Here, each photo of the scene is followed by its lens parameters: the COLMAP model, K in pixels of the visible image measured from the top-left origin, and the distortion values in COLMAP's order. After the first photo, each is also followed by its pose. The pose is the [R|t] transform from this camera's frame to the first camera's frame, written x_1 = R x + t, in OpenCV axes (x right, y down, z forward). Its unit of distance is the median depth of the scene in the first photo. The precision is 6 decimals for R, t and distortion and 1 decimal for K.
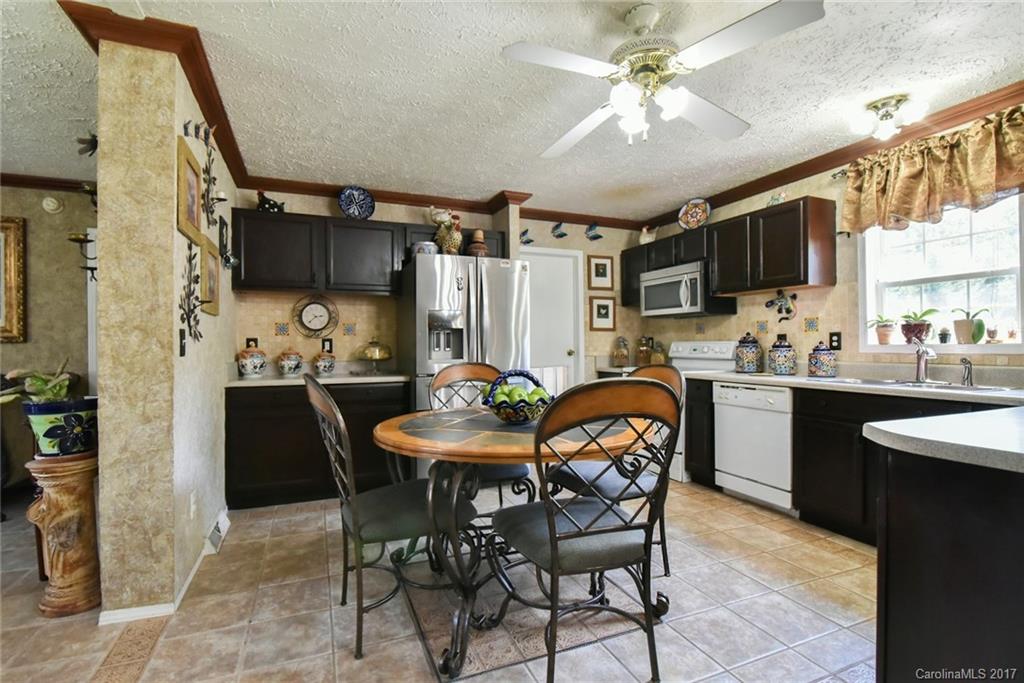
lens RADIAL K [[478.0, 0, 518.1], [0, 478.0, 356.8], [0, 0, 1]] dist [-0.012150, -0.000241]
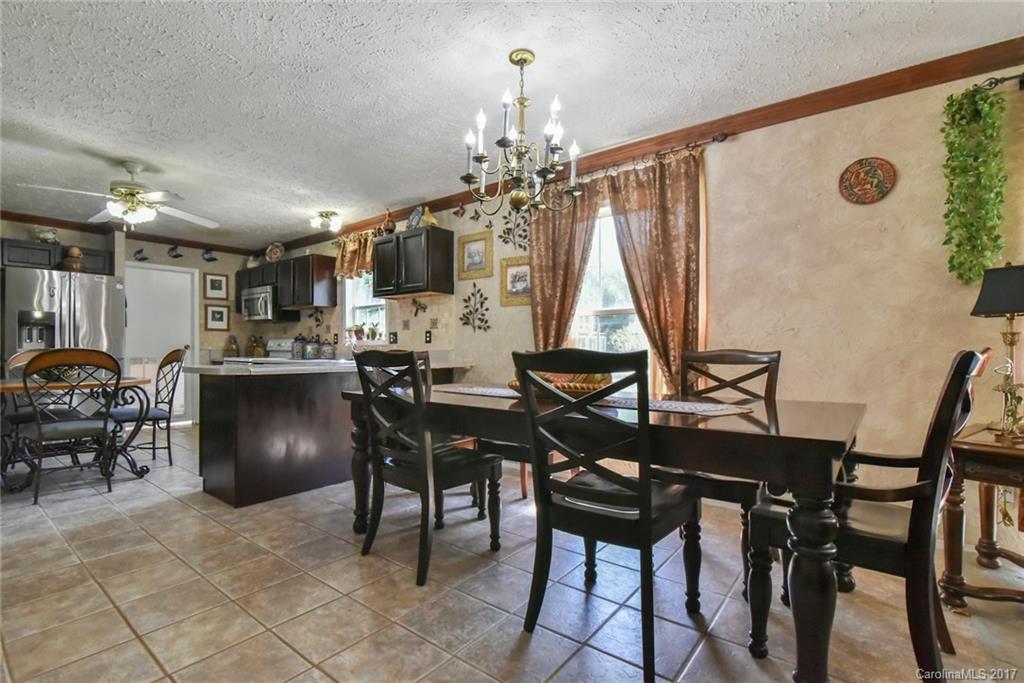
lens RADIAL K [[478.0, 0, 518.1], [0, 478.0, 356.8], [0, 0, 1]] dist [-0.012150, -0.000241]
pose [[0.875050, -0.000502, 0.484032, 0.276199], [0.004974, 0.999956, -0.007954, 0.033135], [-0.484007, 0.009367, 0.875014, -0.567479]]
